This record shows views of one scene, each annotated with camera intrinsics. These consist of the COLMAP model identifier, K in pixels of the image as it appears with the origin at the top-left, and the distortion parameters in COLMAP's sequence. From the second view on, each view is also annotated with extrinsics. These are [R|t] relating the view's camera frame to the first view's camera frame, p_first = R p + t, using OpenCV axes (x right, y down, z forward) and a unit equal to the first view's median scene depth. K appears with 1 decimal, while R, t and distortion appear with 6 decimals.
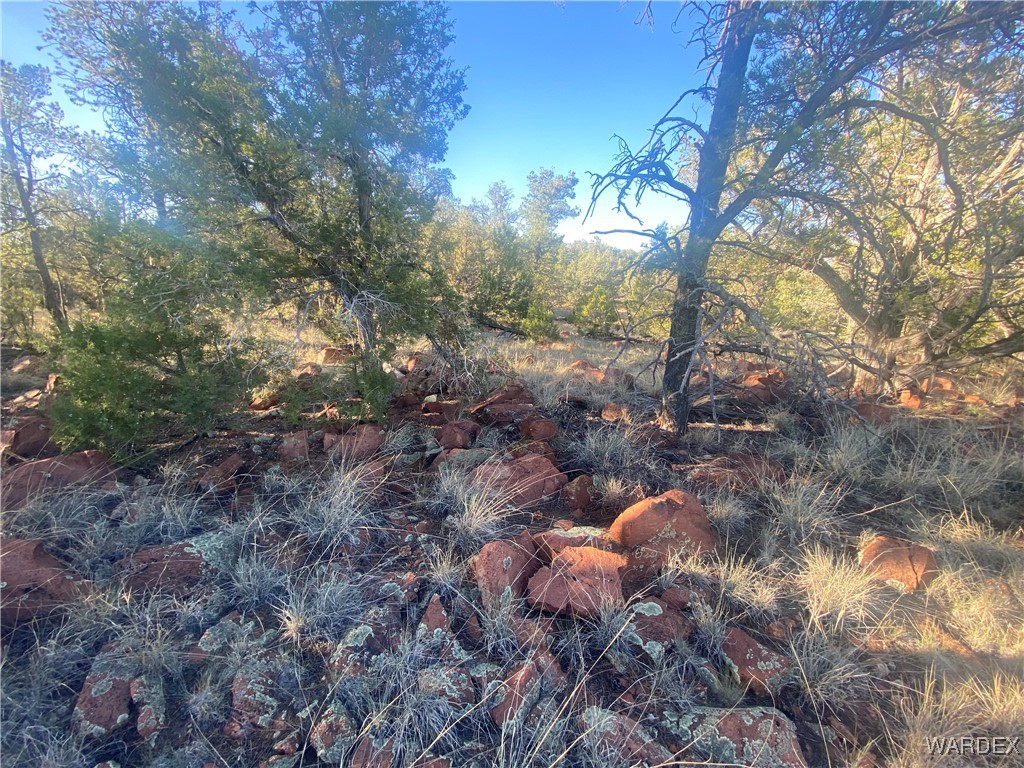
lens RADIAL K [[405.3, 0, 525.2], [0, 405.3, 380.7], [0, 0, 1]] dist [-0.000933, -0.012934]
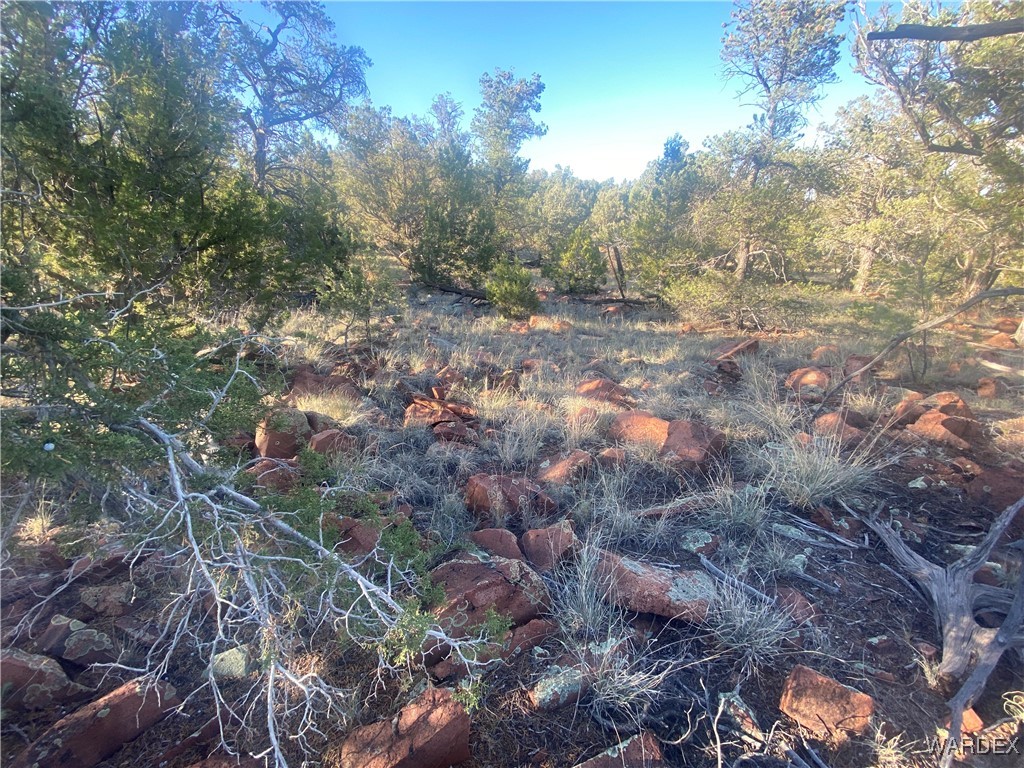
lens RADIAL K [[405.3, 0, 525.2], [0, 405.3, 380.7], [0, 0, 1]] dist [-0.000933, -0.012934]
pose [[0.994805, -0.052202, 0.087392, -0.006368], [0.039009, 0.988457, 0.146394, -0.051911], [-0.094025, -0.142224, 0.985359, 0.175018]]
